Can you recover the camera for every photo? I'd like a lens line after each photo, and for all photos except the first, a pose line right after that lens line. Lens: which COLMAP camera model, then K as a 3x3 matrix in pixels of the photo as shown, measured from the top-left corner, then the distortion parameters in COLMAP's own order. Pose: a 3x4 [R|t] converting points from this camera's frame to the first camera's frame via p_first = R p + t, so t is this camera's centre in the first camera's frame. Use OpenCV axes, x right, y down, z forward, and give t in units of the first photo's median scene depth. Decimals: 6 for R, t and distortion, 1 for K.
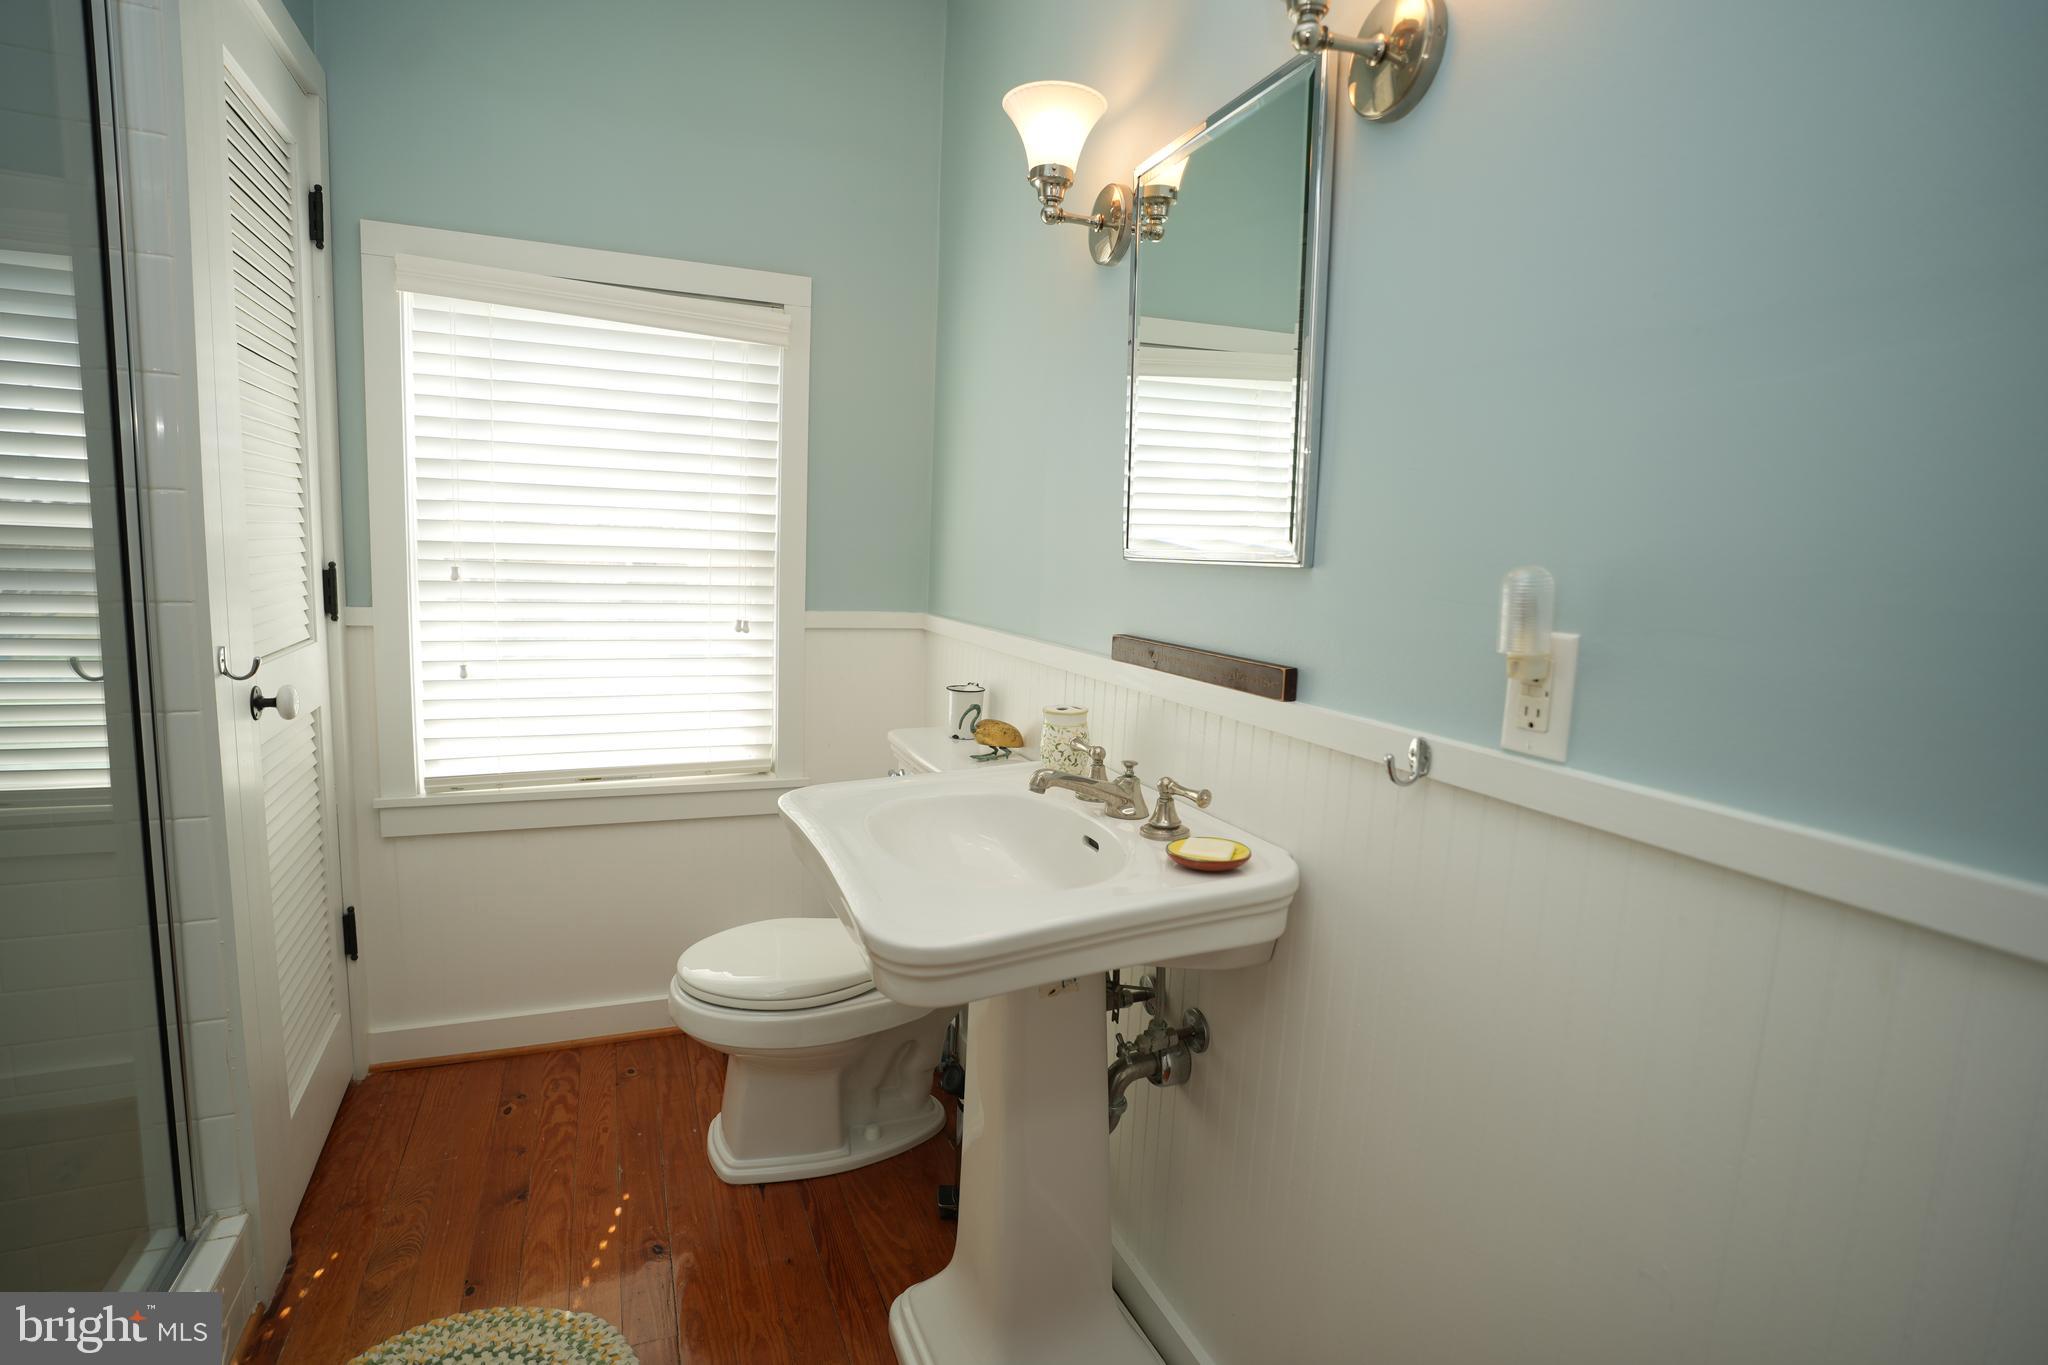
lens RADIAL K [[964.1, 0, 1024.0], [0, 964.1, 682.5], [0, 0, 1]] dist [-0.038739, 0.000923]
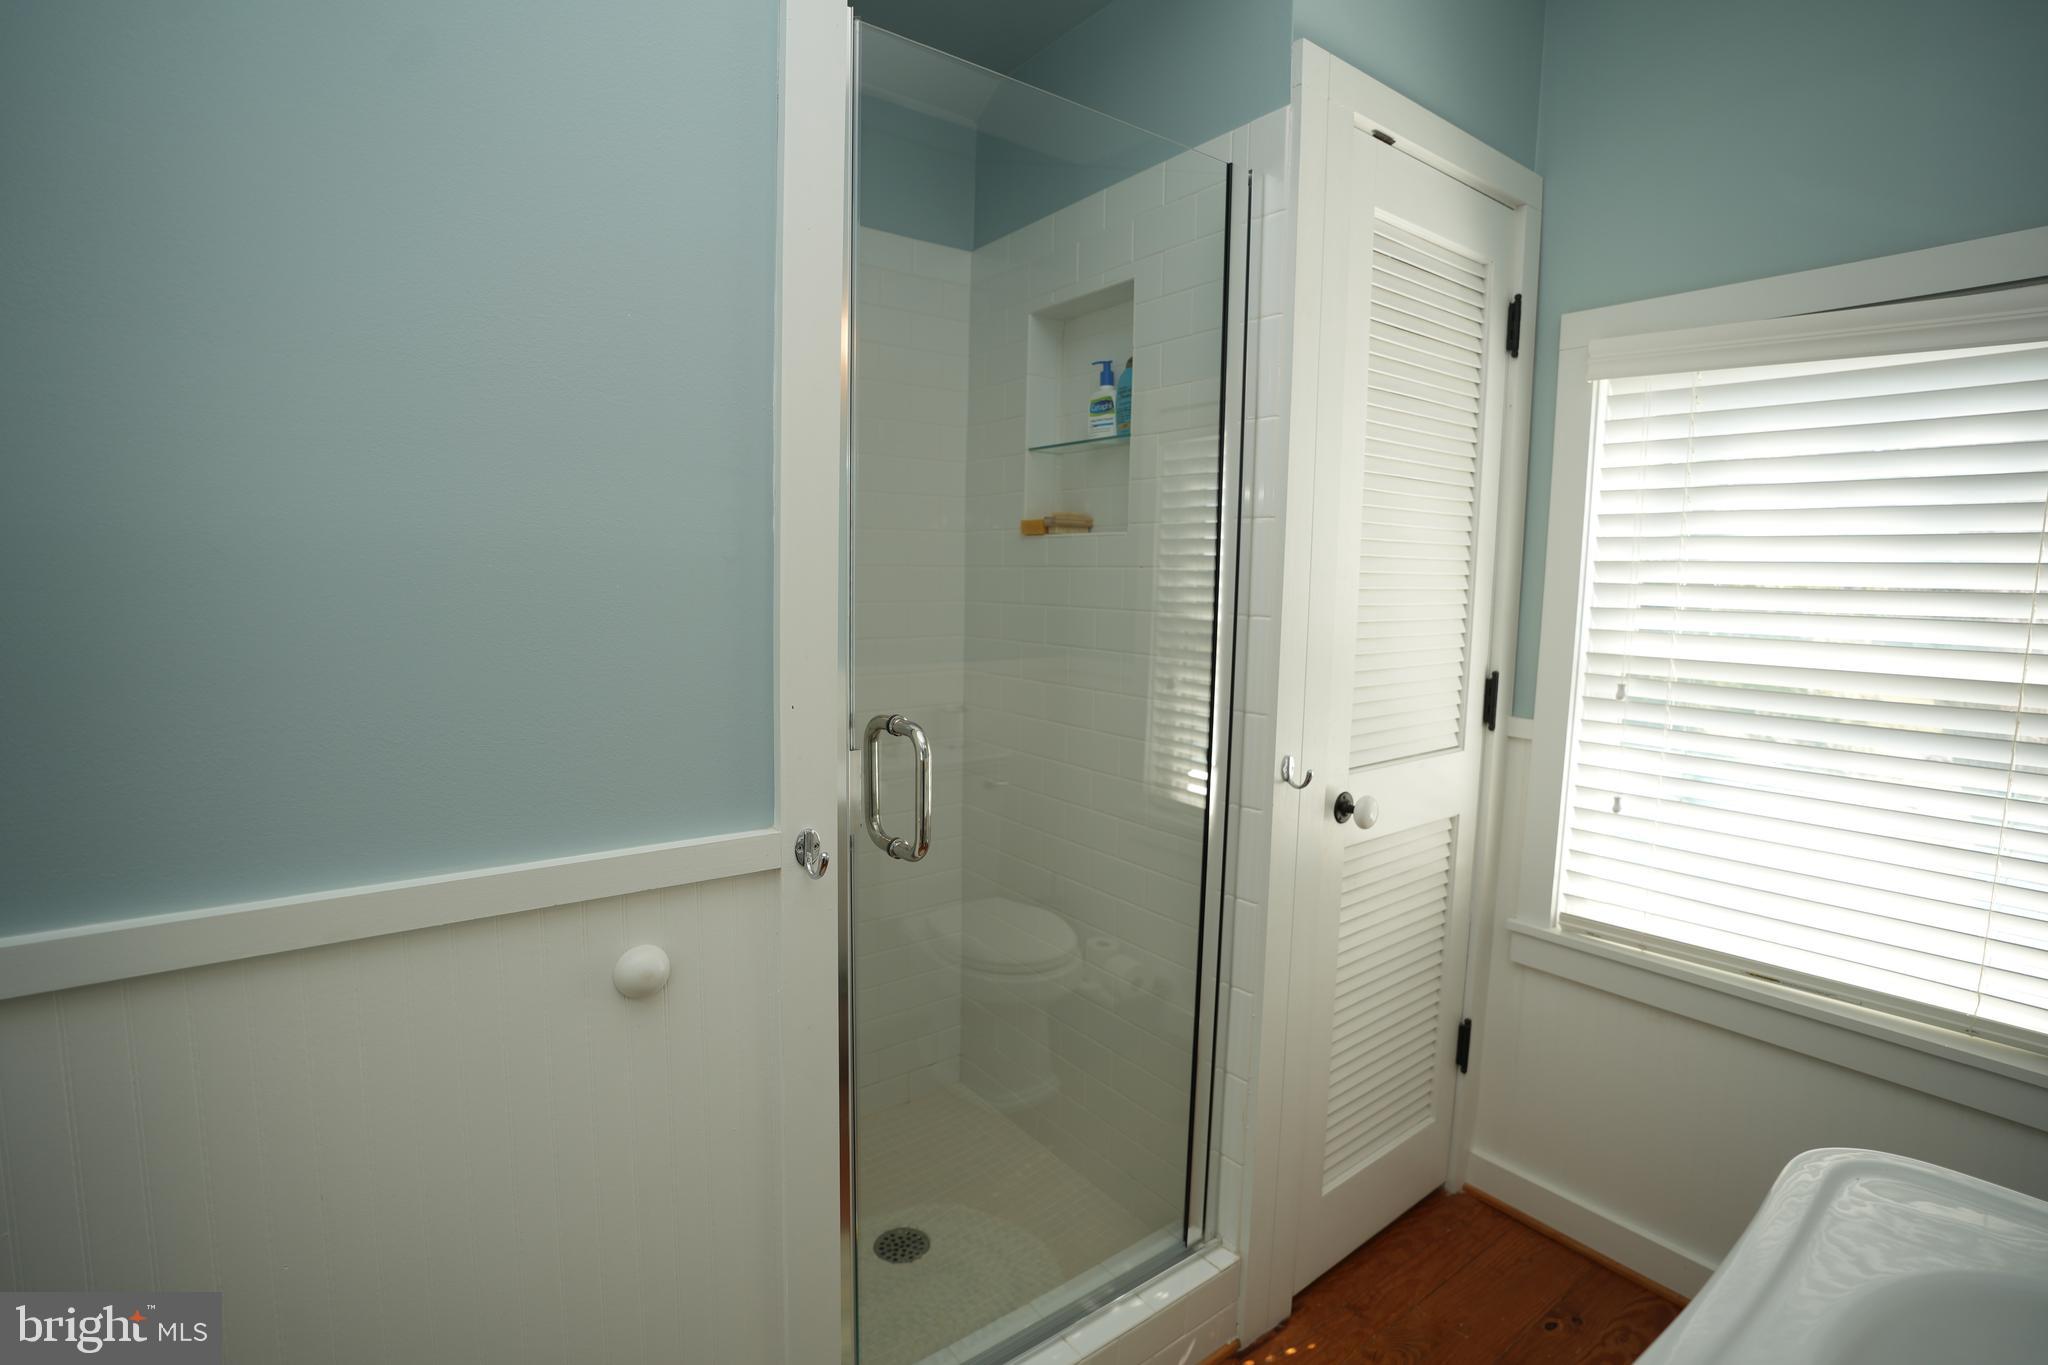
lens RADIAL K [[964.1, 0, 1024.0], [0, 964.1, 682.5], [0, 0, 1]] dist [-0.038739, 0.000923]
pose [[0.239046, 0.071193, -0.968395, 0.110483], [-0.137912, 0.989688, 0.038715, -0.084314], [0.961165, 0.124299, 0.246399, 0.274566]]
